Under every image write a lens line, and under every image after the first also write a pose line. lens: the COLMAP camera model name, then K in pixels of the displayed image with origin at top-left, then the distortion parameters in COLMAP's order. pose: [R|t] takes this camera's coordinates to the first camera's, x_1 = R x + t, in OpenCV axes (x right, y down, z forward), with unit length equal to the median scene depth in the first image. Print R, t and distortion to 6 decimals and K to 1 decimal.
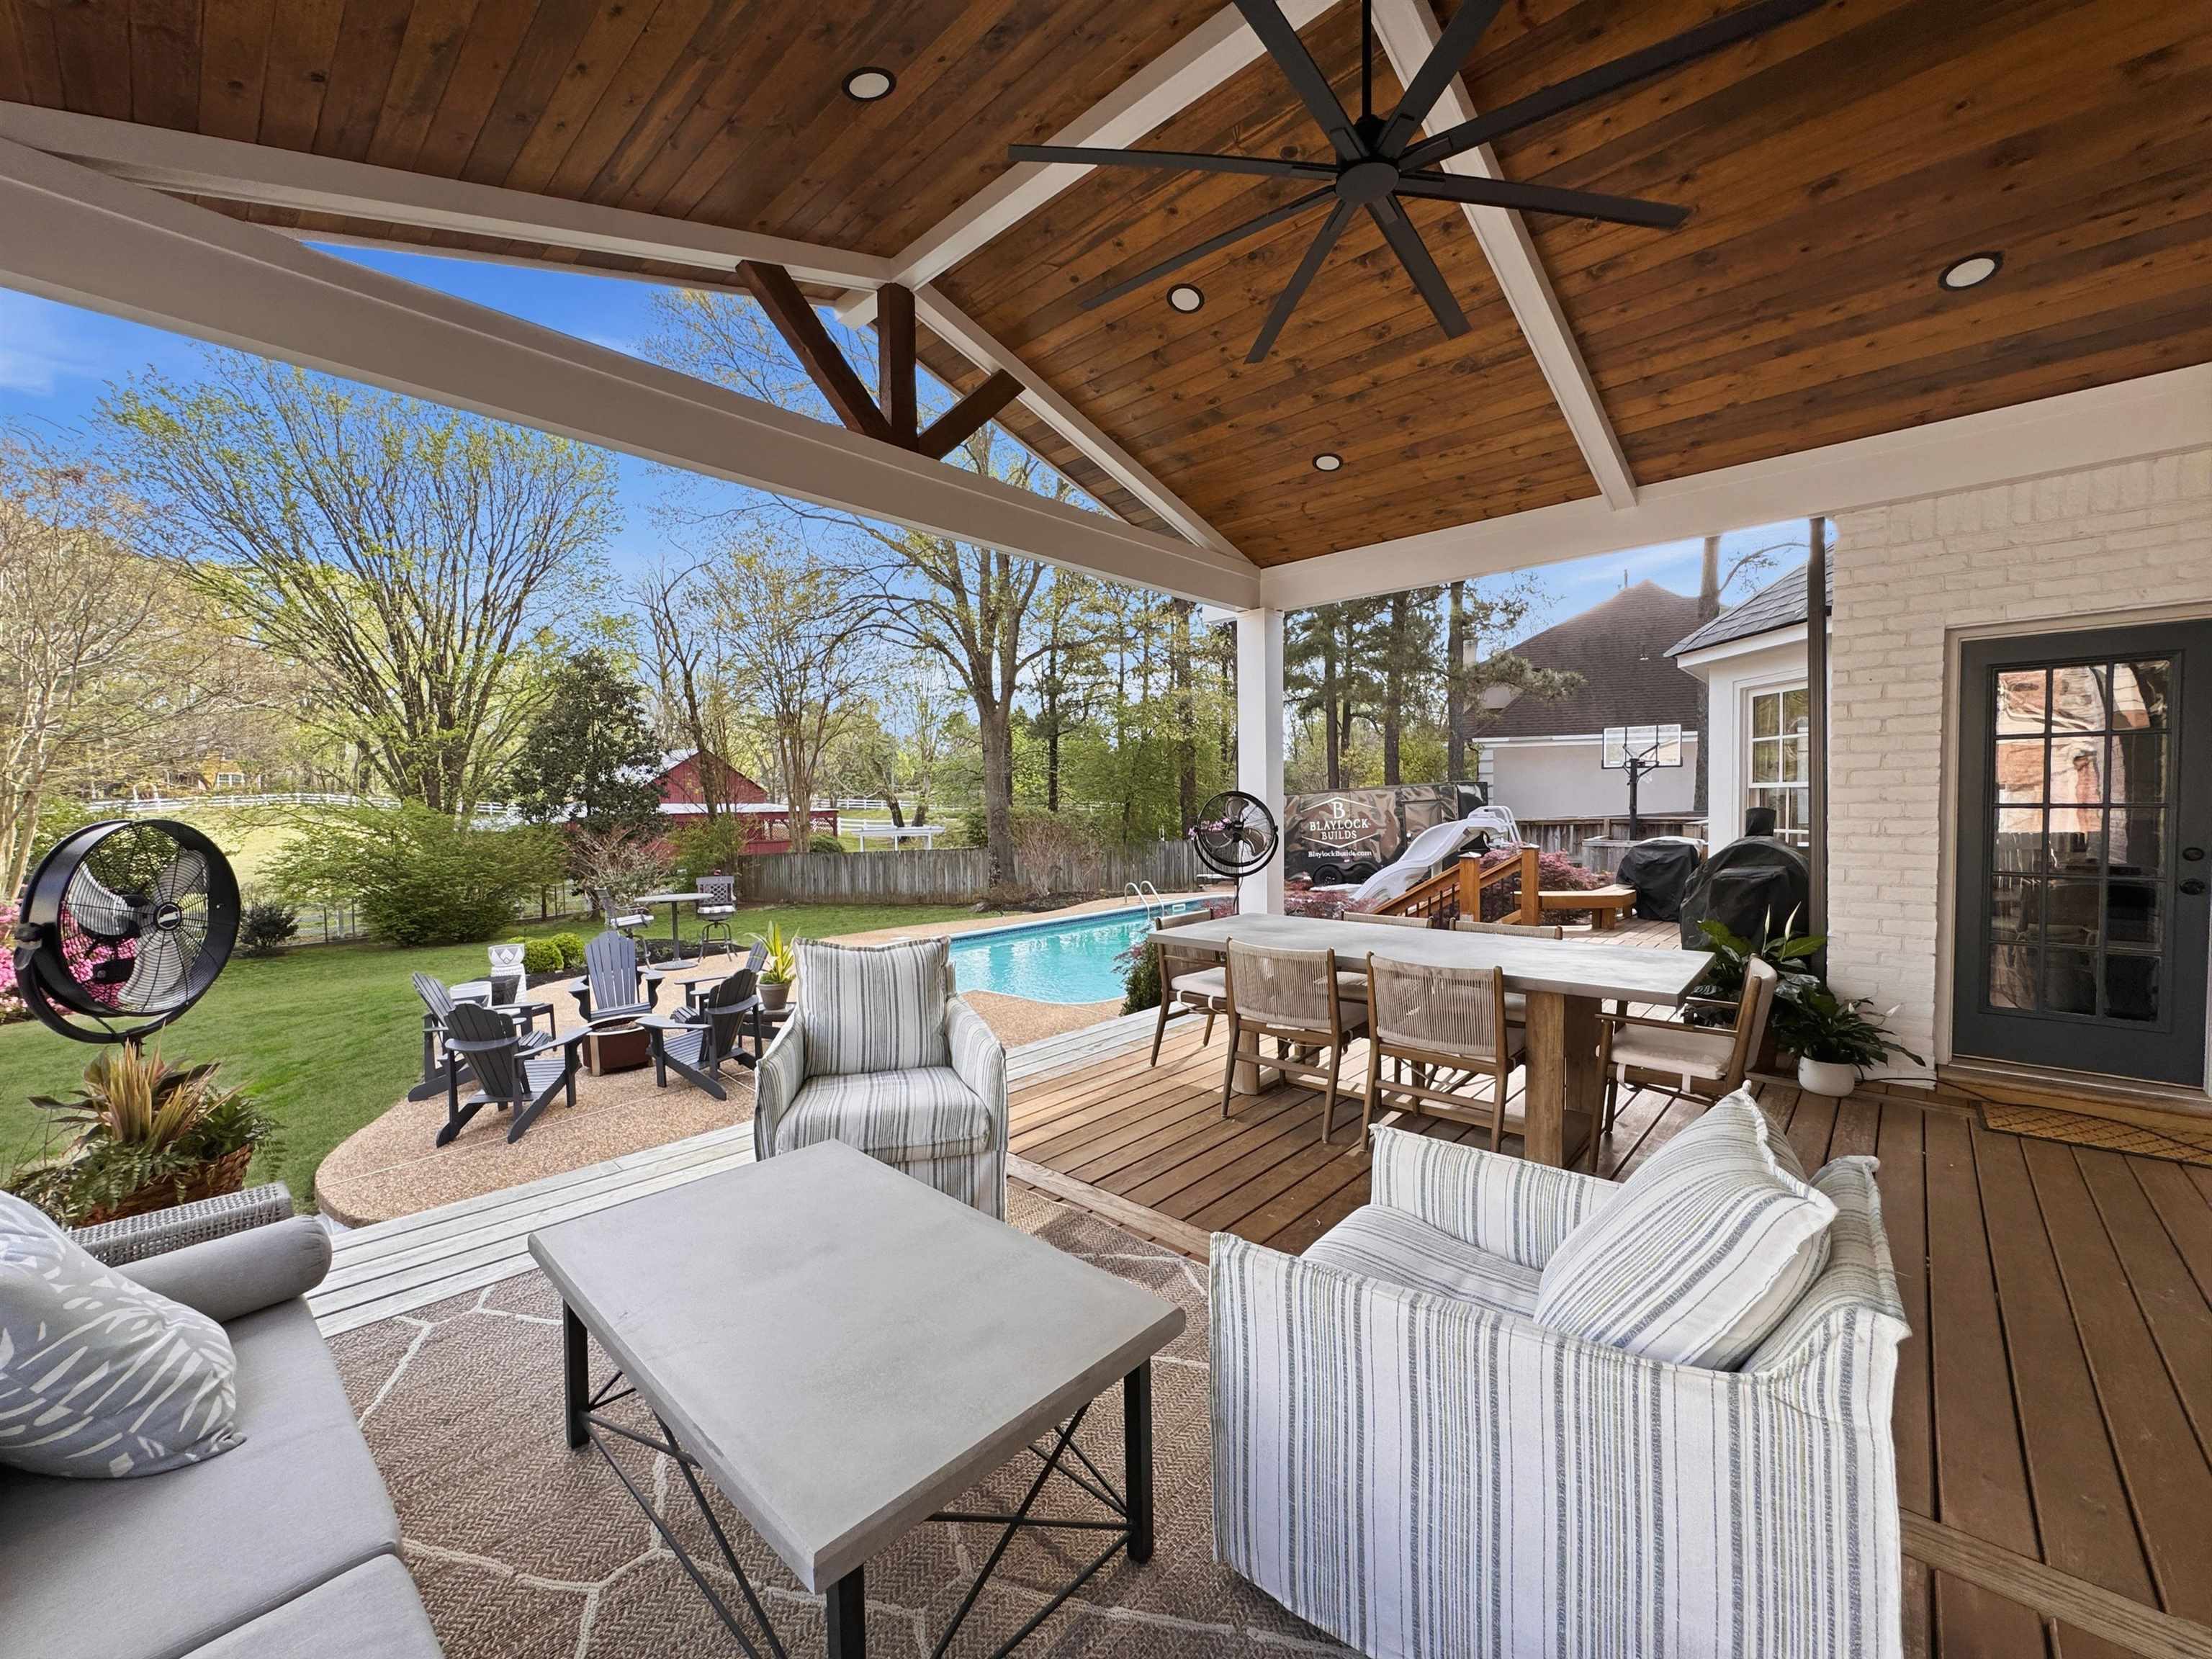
lens RADIAL K [[884.6, 0, 1115.8], [0, 884.6, 827.7], [0, 0, 1]] dist [-0.000906, -0.000879]
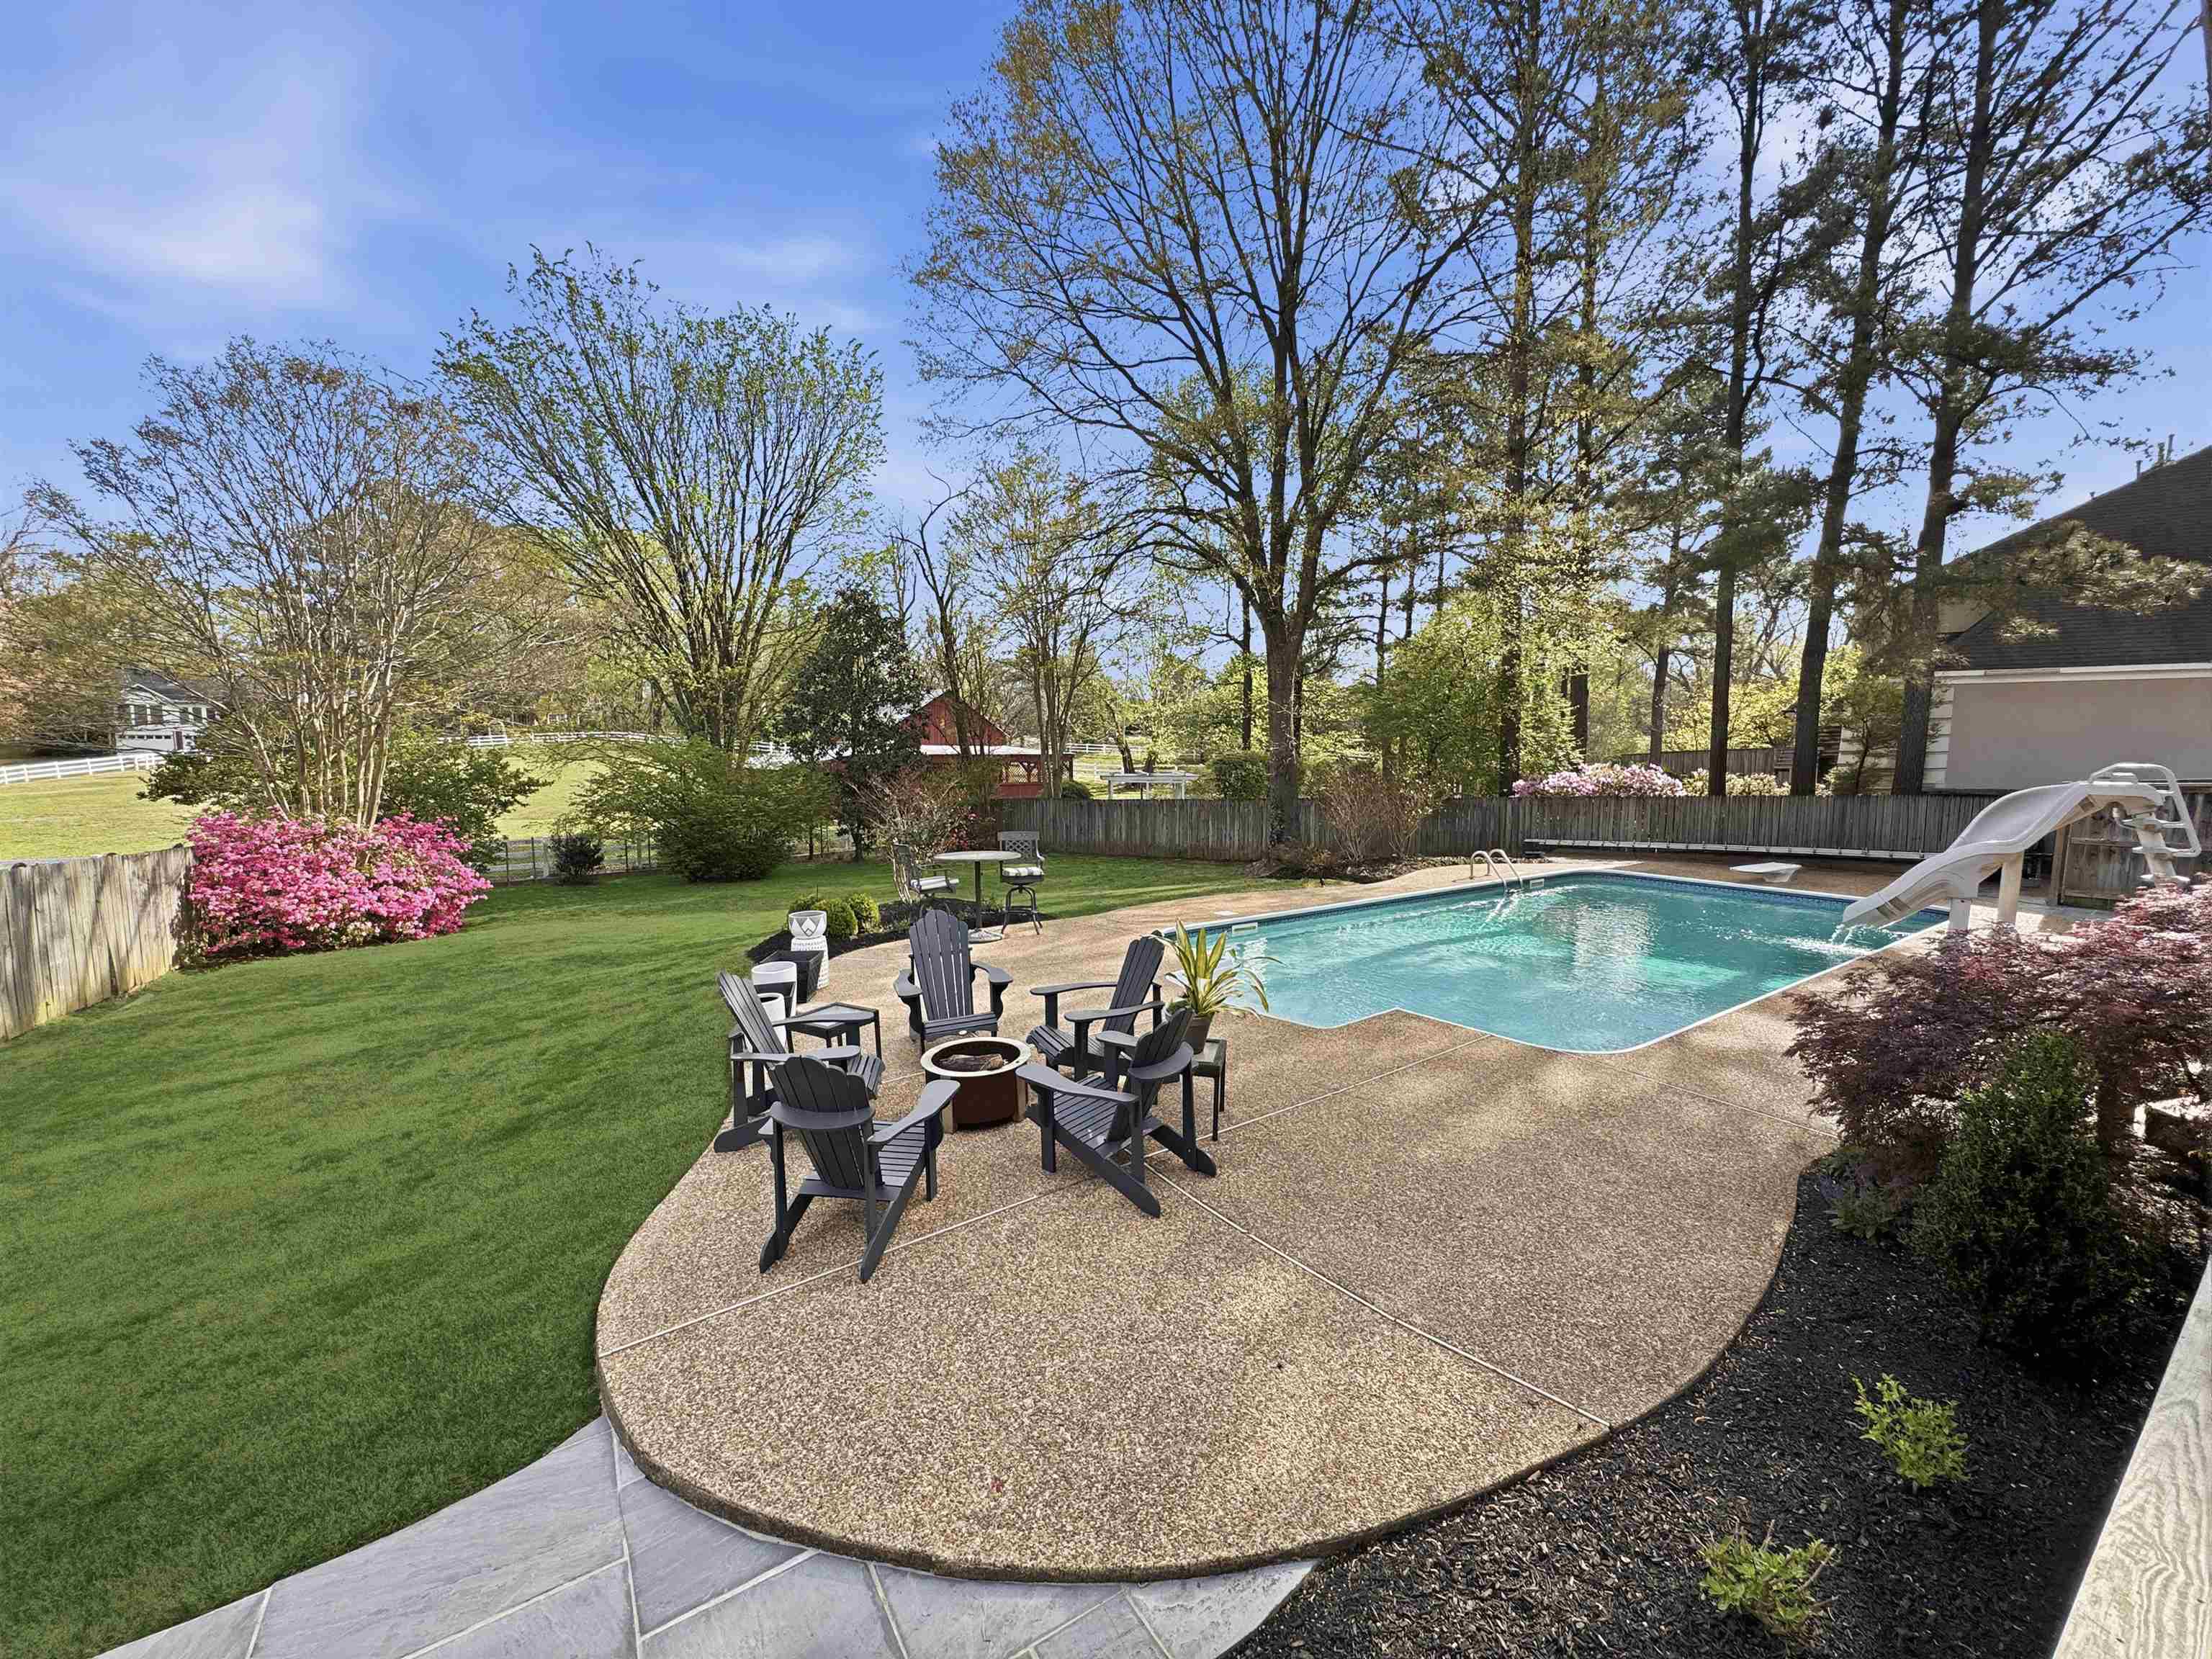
lens RADIAL K [[884.6, 0, 1110.2], [0, 884.6, 825.8], [0, 0, 1]] dist [-0.000906, -0.000879]
pose [[0.972883, 0.035229, -0.228597, -0.094644], [-0.022038, 0.997955, 0.060003, -0.000966], [0.230244, -0.053338, 0.971670, 0.111062]]
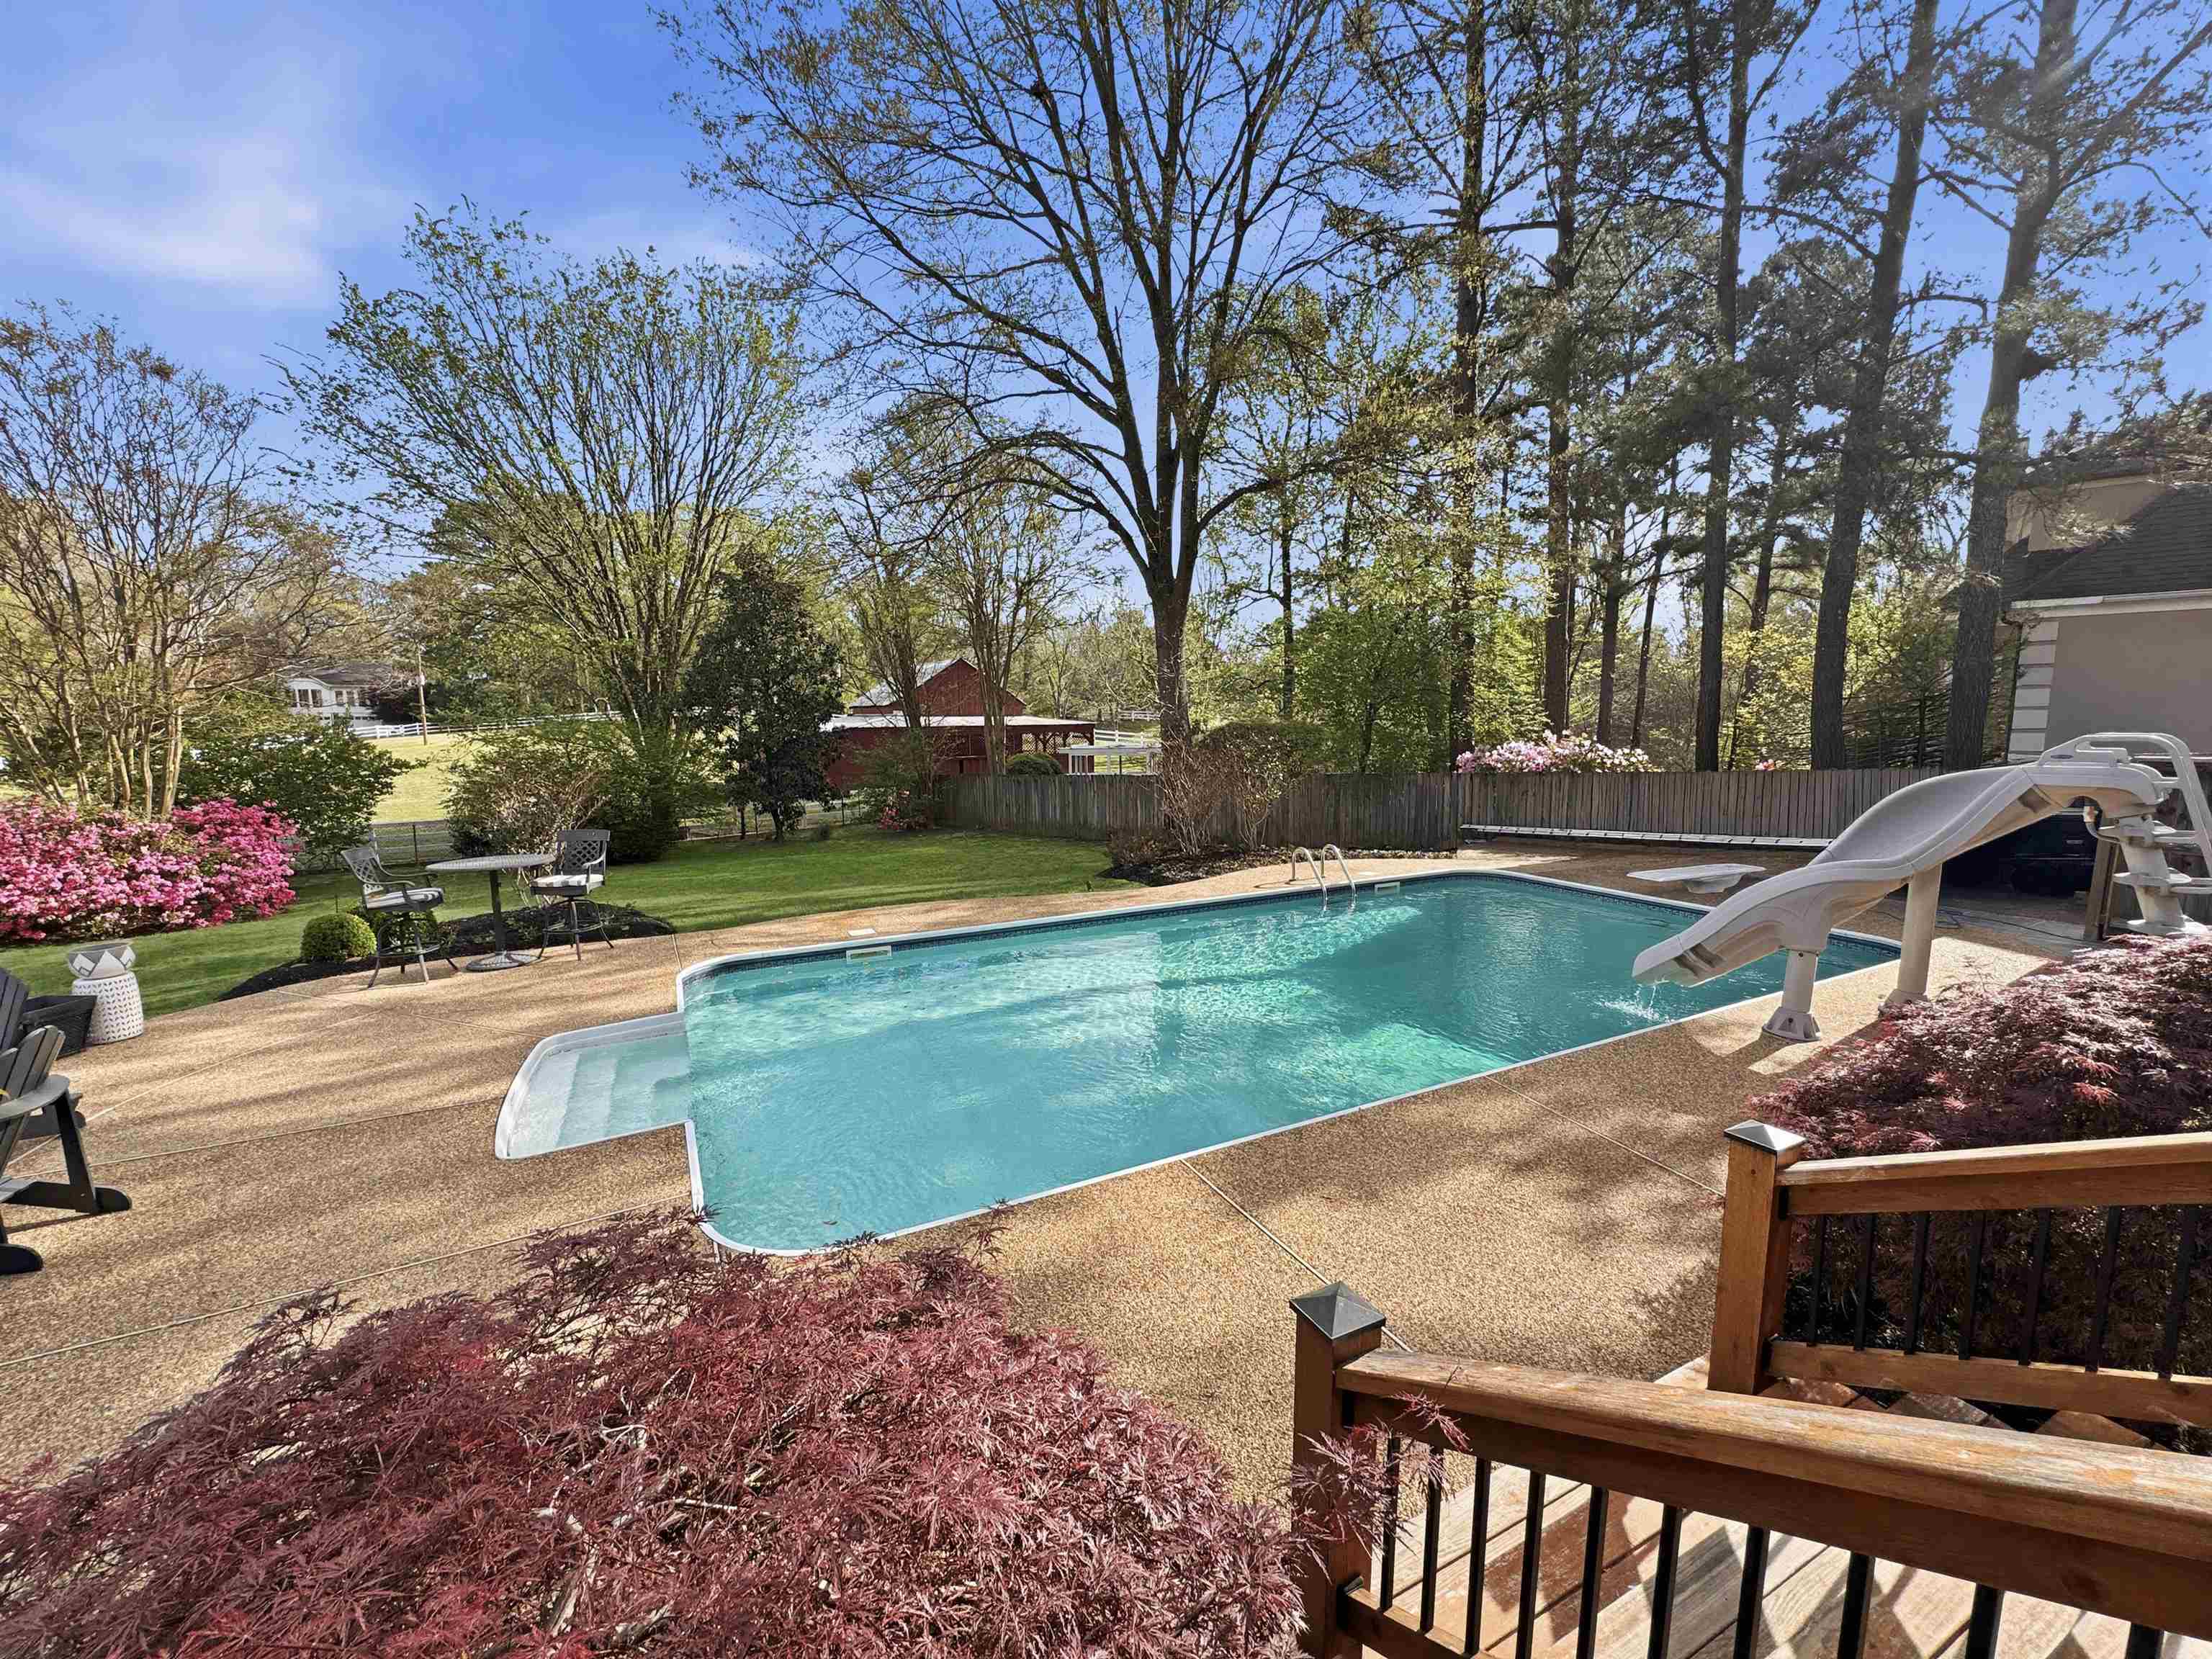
lens RADIAL K [[884.6, 0, 1112.2], [0, 884.6, 825.5], [0, 0, 1]] dist [-0.000906, -0.000879]
pose [[0.929975, 0.046928, -0.364615, 0.089362], [-0.011477, 0.995042, 0.098793, -0.010551], [0.367444, -0.087690, 0.925903, 0.274541]]
